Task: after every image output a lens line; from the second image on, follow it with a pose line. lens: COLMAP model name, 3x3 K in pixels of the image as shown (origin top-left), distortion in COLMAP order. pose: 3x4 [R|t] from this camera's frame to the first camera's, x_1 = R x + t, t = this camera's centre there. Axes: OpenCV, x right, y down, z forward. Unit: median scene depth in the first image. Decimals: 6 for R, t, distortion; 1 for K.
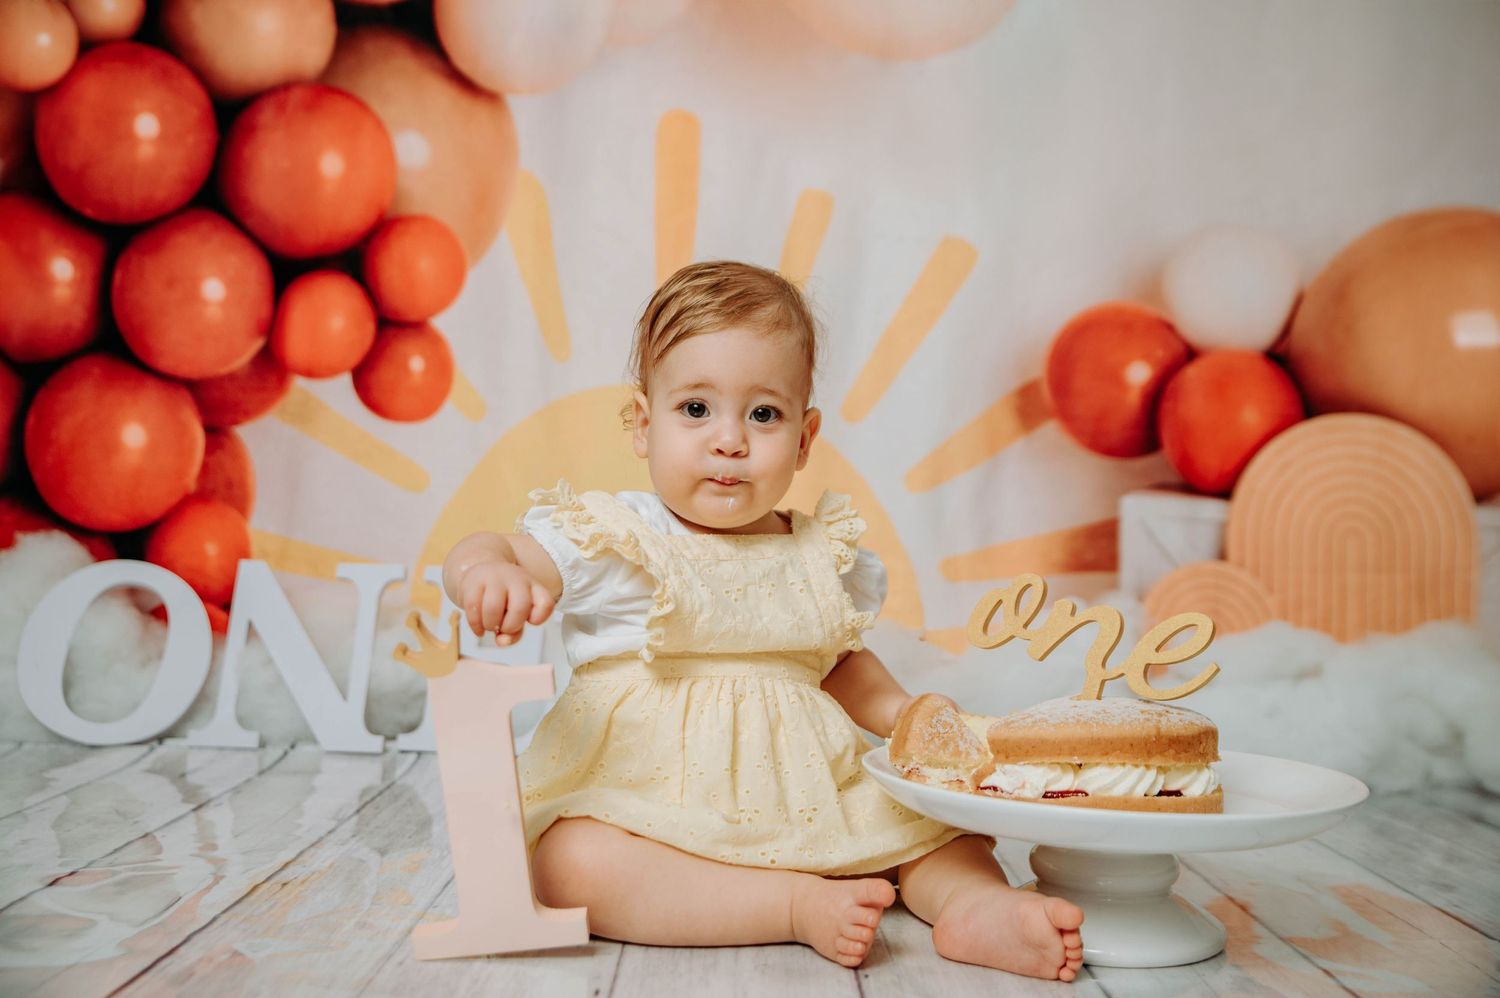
lens RADIAL K [[1468.0, 0, 749.0], [0, 1468.0, 509.7], [0, 0, 1]] dist [-0.017996, 0.022142]
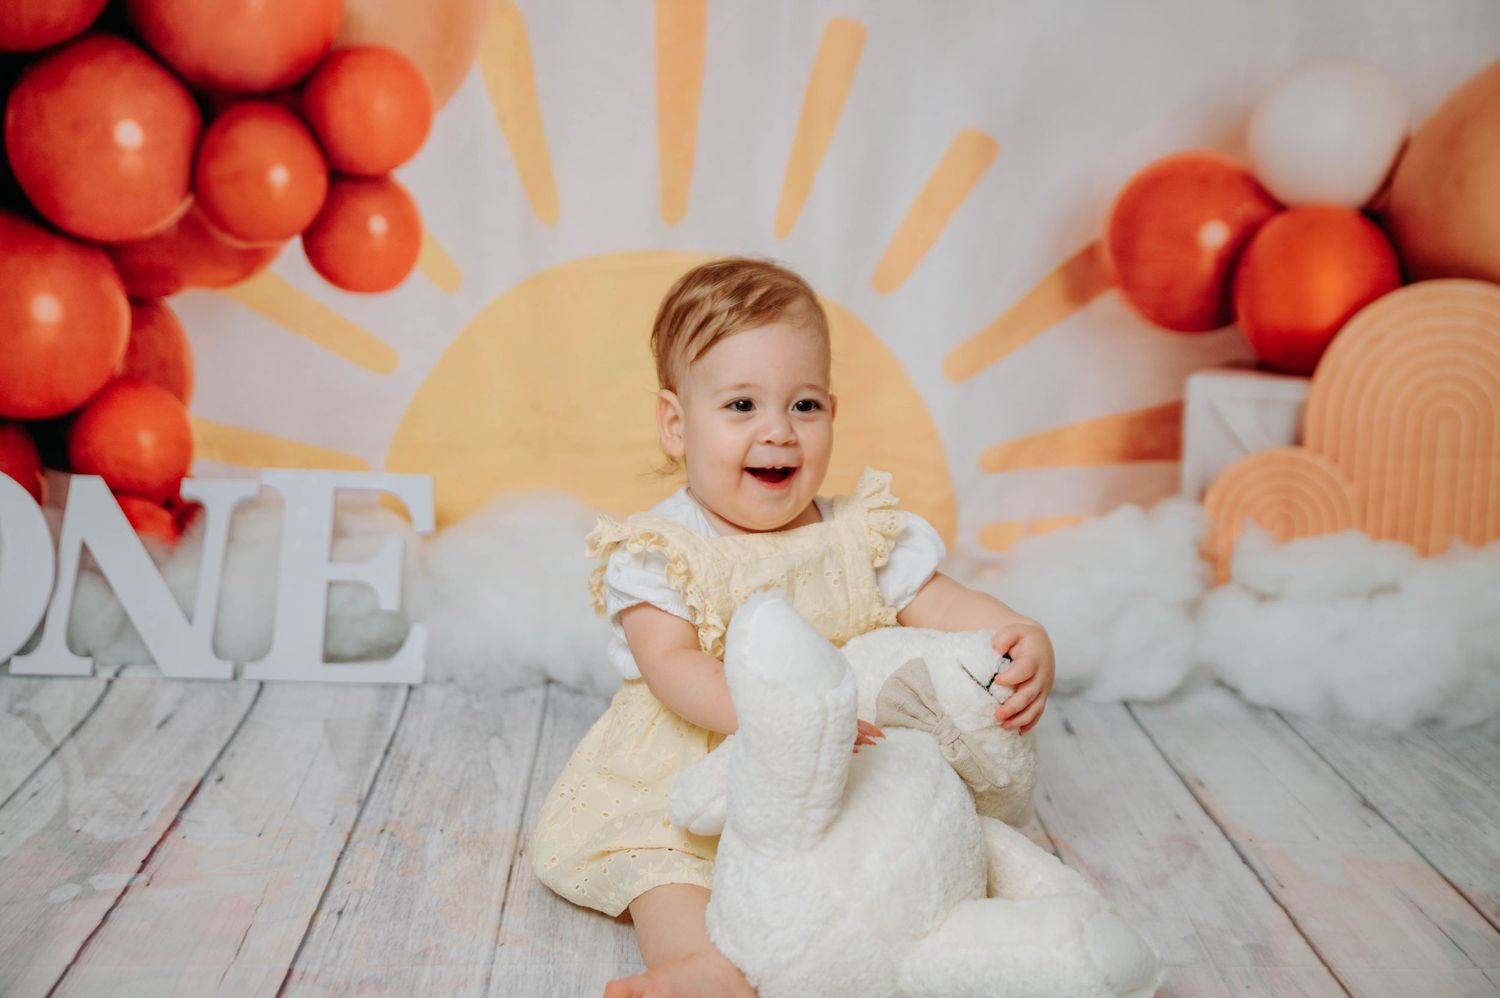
lens RADIAL K [[1916.2, 0, 761.6], [0, 1916.2, 505.4], [0, 0, 1]] dist [0.026867, 0.005315]
pose [[0.999252, -0.006931, 0.038056, -0.047081], [-0.000677, 0.980534, 0.196350, -0.159281], [-0.038676, -0.196229, 0.979795, -0.136455]]
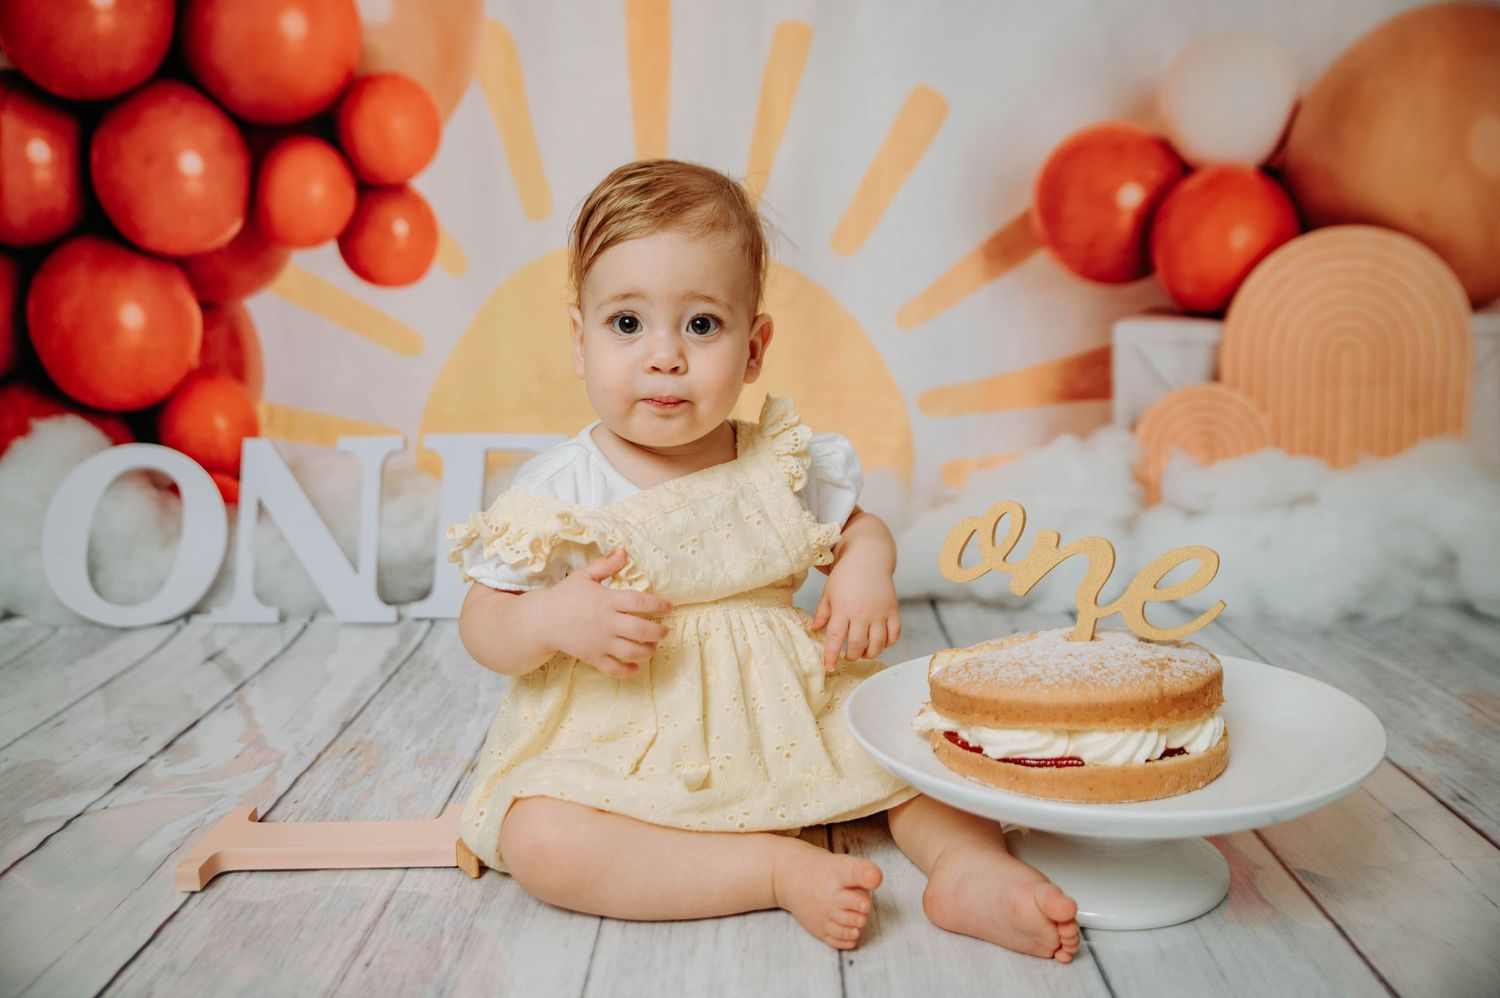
lens RADIAL K [[1303.5, 0, 750.0], [0, 1303.5, 497.5], [0, 0, 1]] dist [-0.067674, 0.081698]
pose [[0.998333, -0.050268, -0.028371, 0.025804], [0.054506, 0.982748, 0.176734, -0.061735], [0.018998, -0.177986, 0.983850, 0.109399]]
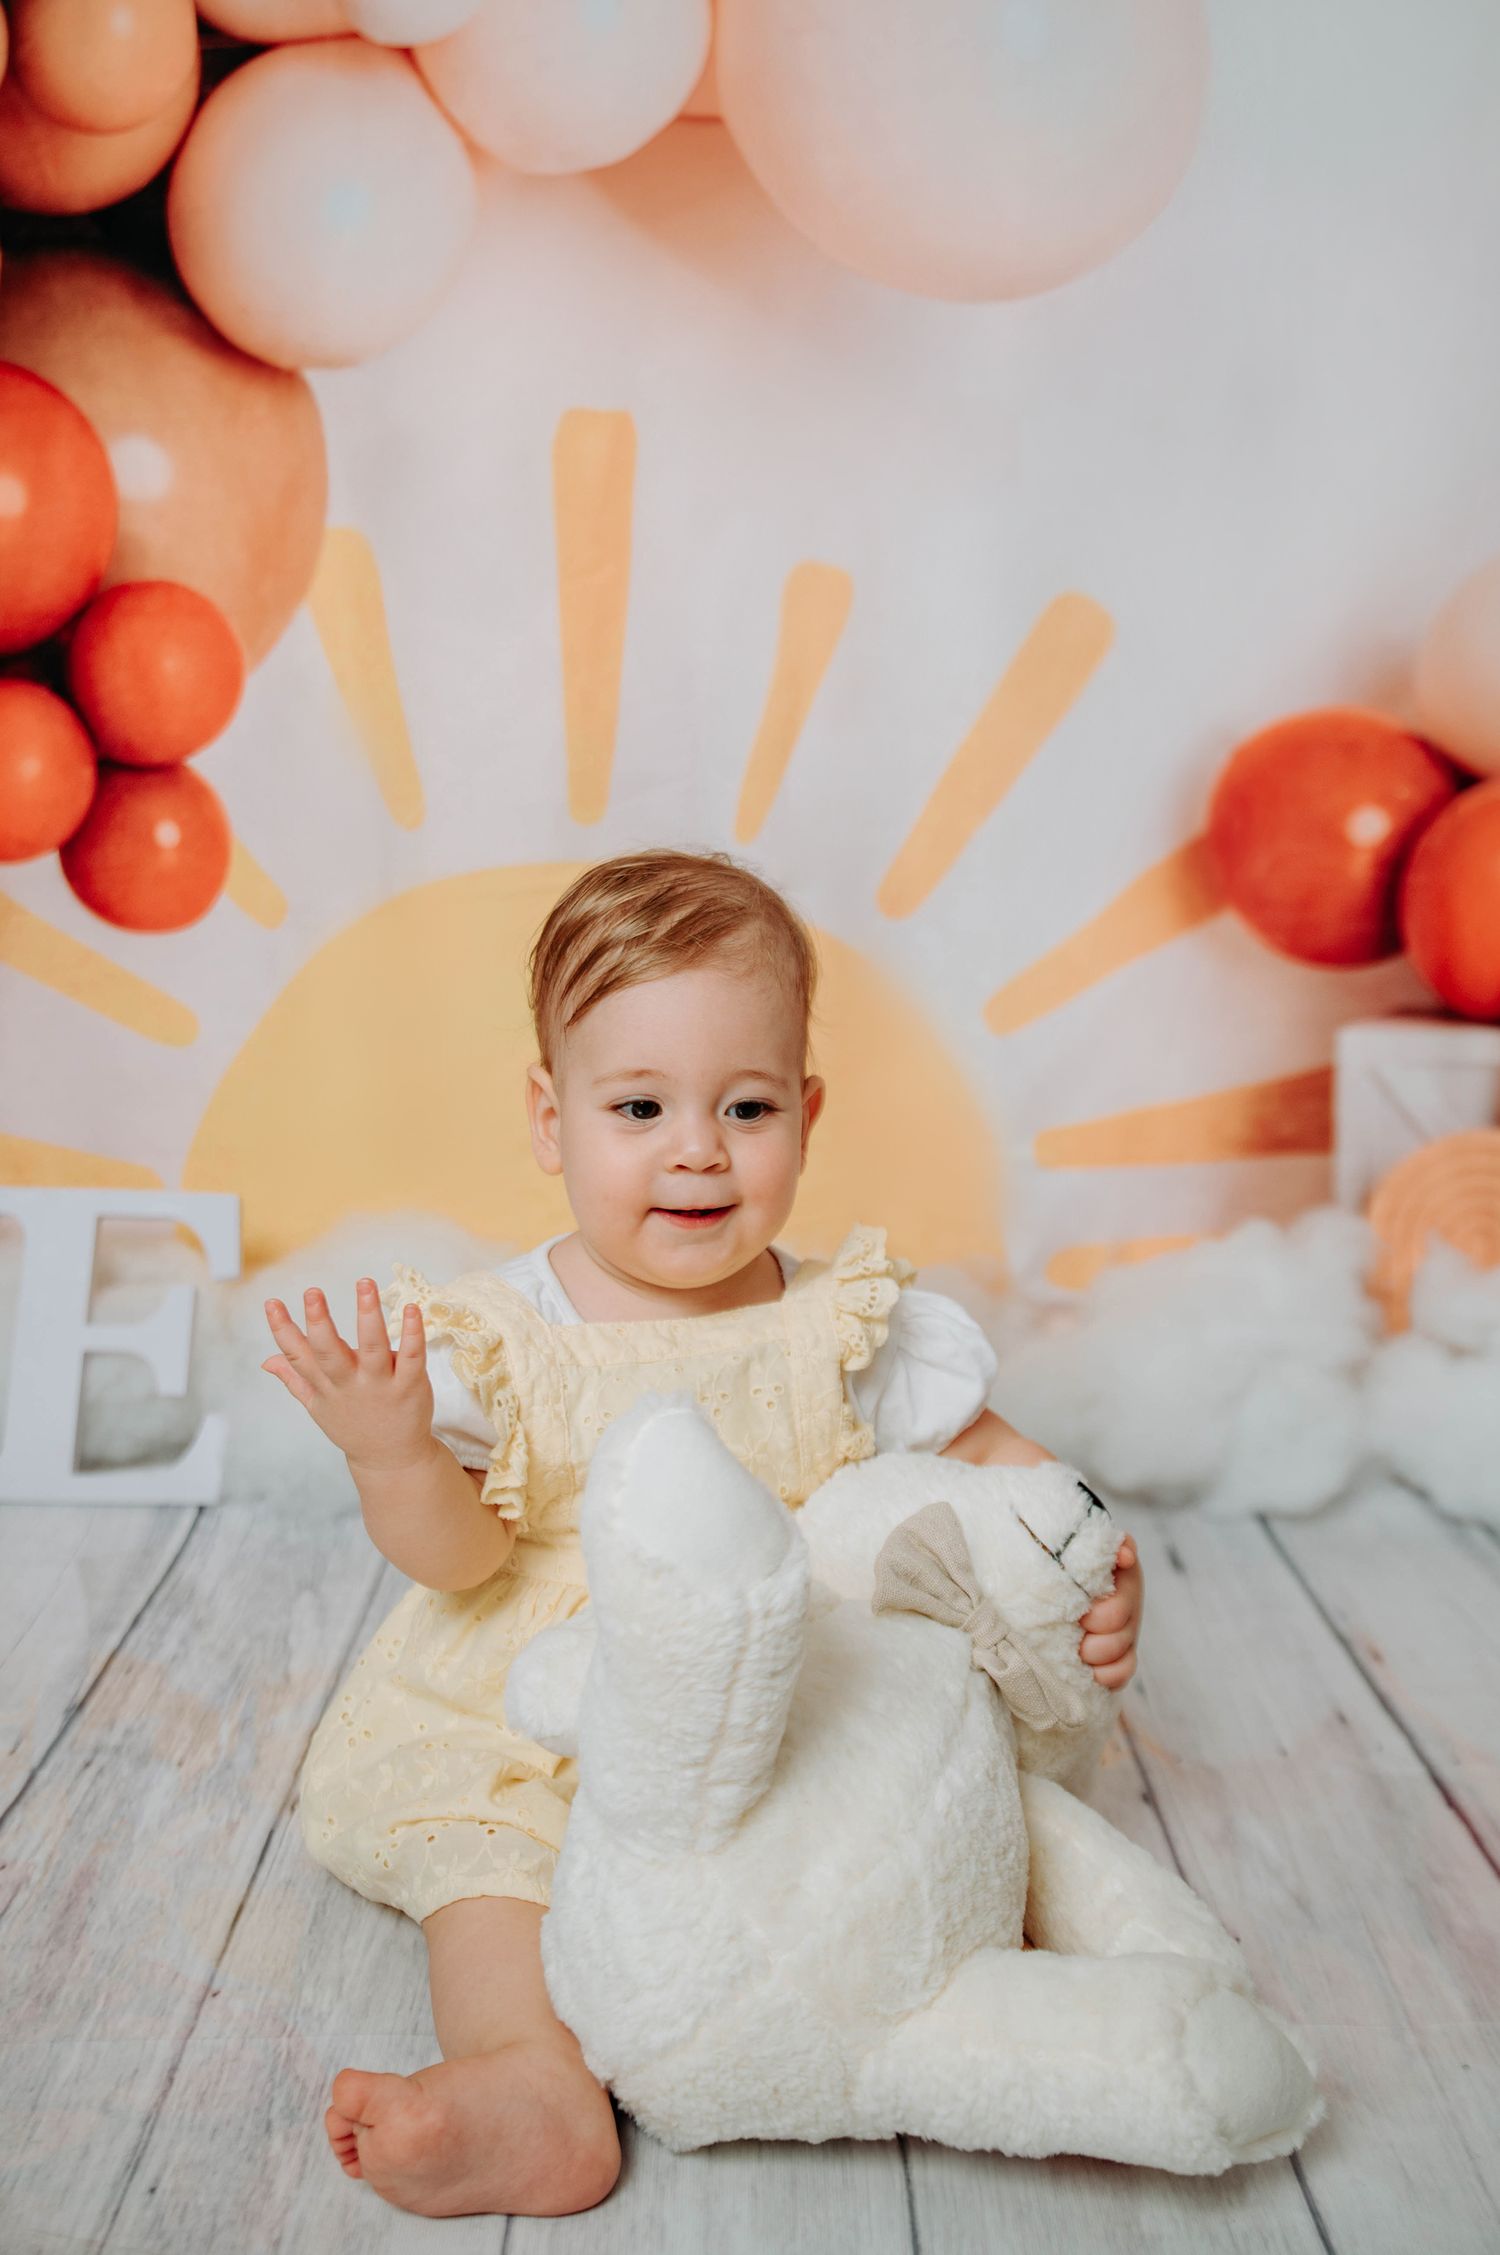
lens RADIAL K [[2301.3, 0, 798.2], [0, 2301.3, 1013.7], [0, 0, 1]] dist [-0.061086, 0.090033]
pose [[0.999539, -0.021986, 0.020922, 0.009011], [0.019320, 0.992580, 0.120052, -0.134288], [-0.023407, -0.119593, 0.992547, 0.059429]]
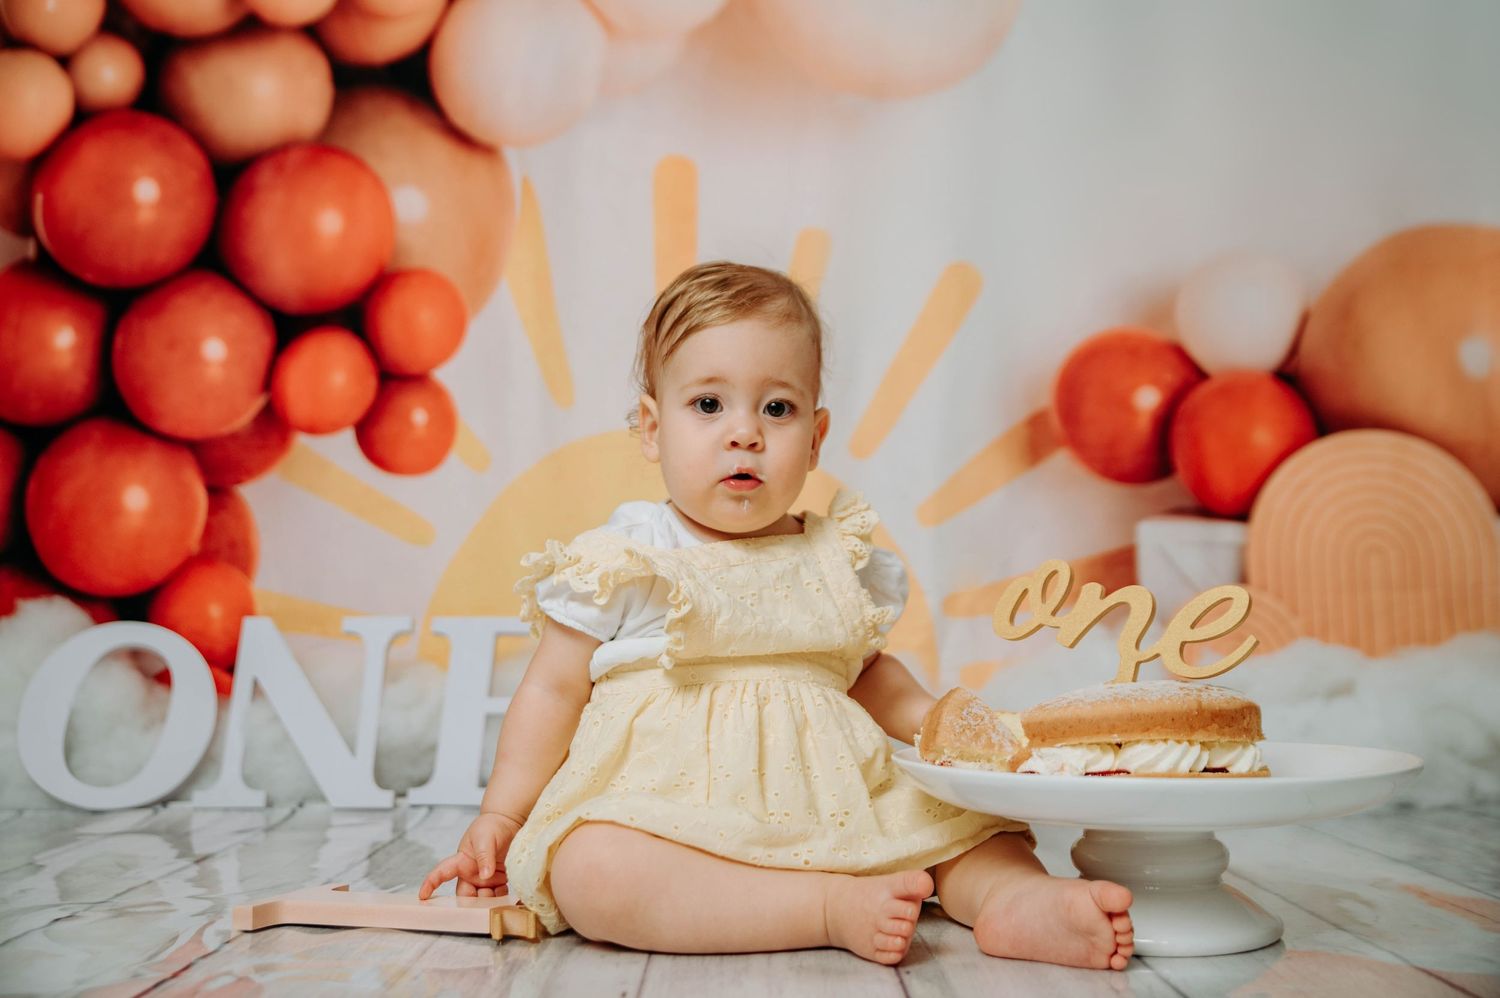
lens RADIAL K [[1468.0, 0, 749.0], [0, 1468.0, 509.7], [0, 0, 1]] dist [-0.017996, 0.022142]
pose [[0.999308, -0.037156, -0.001966, -0.004449], [0.036933, 0.996951, -0.068729, 0.040048], [0.004514, 0.068609, 0.997633, 0.015959]]
